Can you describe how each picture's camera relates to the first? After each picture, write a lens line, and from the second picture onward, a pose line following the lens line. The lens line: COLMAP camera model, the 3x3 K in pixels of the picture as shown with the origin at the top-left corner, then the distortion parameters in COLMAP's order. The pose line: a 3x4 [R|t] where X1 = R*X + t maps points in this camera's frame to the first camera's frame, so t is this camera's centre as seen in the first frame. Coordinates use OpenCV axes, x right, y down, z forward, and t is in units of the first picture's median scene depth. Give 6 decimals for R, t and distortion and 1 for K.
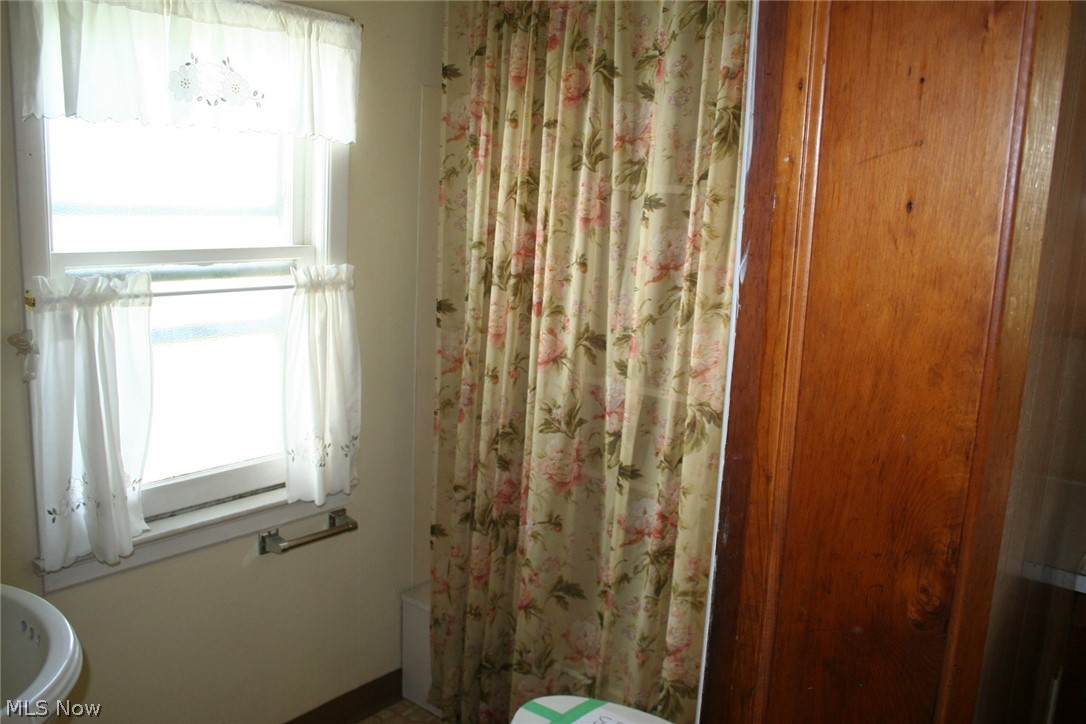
lens RADIAL K [[918.4, 0, 543.0], [0, 918.4, 362.0], [0, 0, 1]] dist [-0.146601, 0.114977]
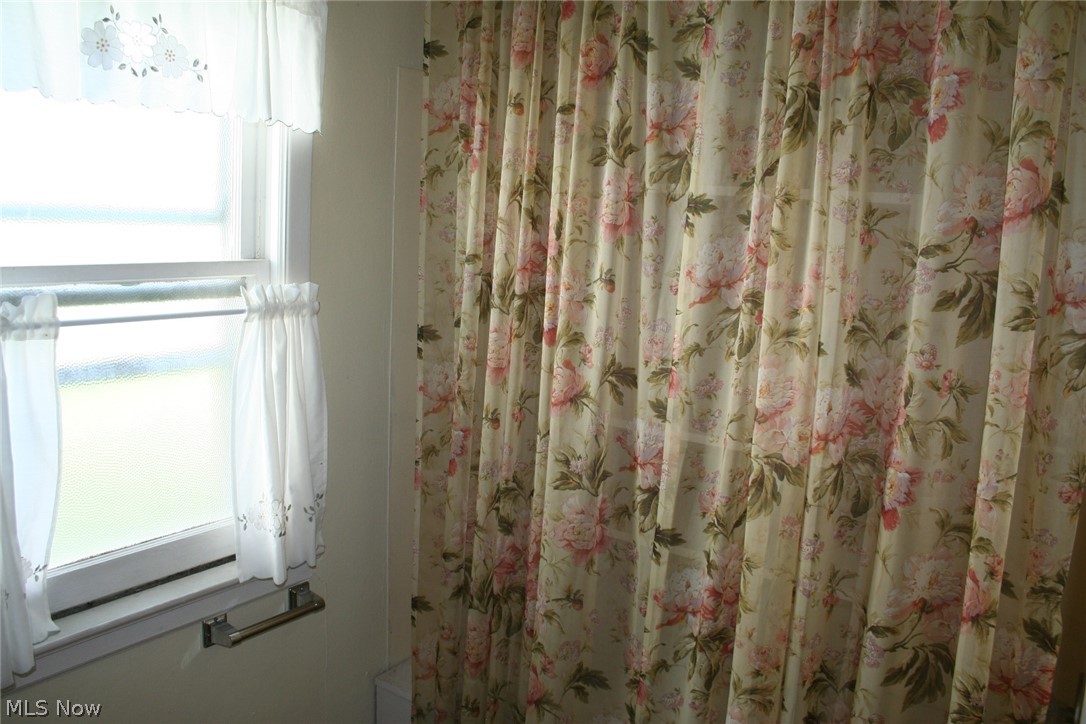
lens RADIAL K [[918.4, 0, 543.0], [0, 918.4, 362.0], [0, 0, 1]] dist [-0.146601, 0.114977]
pose [[0.997293, -0.010730, 0.072736, -0.073053], [0.012154, 0.999742, -0.019164, -0.020518], [-0.072512, 0.019996, 0.997167, 0.196191]]
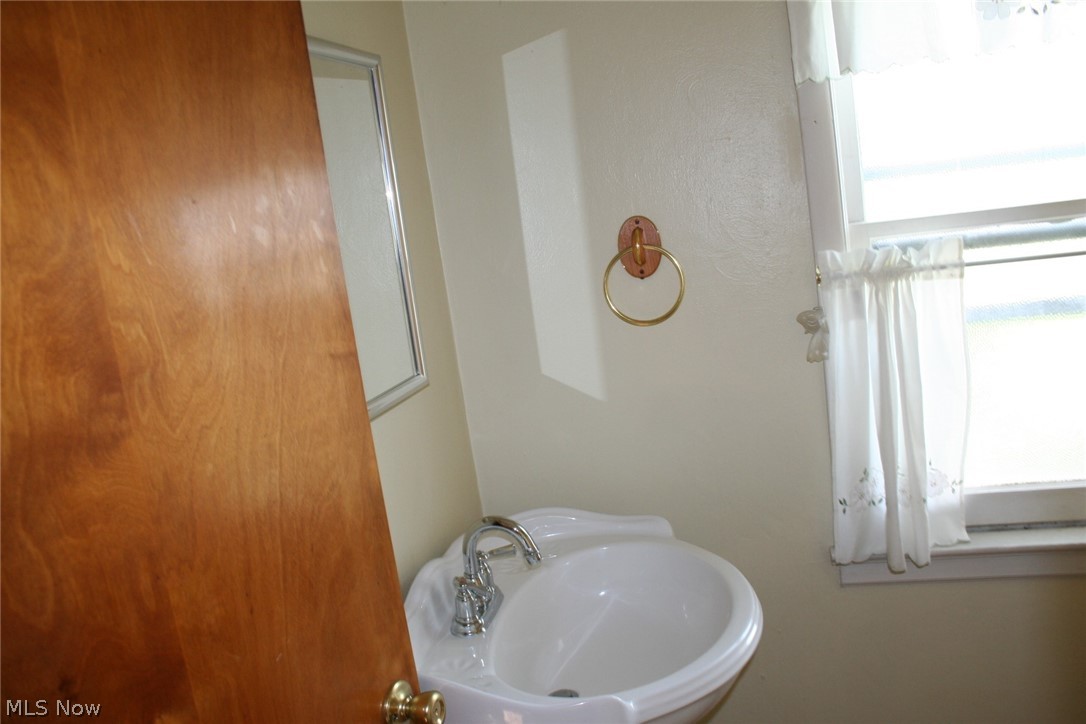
lens RADIAL K [[918.4, 0, 543.0], [0, 918.4, 362.0], [0, 0, 1]] dist [-0.146601, 0.114977]
pose [[0.384748, 0.056381, -0.921298, 0.160034], [-0.009037, 0.998315, 0.057320, -0.025046], [0.922977, -0.013728, 0.384609, 0.278416]]
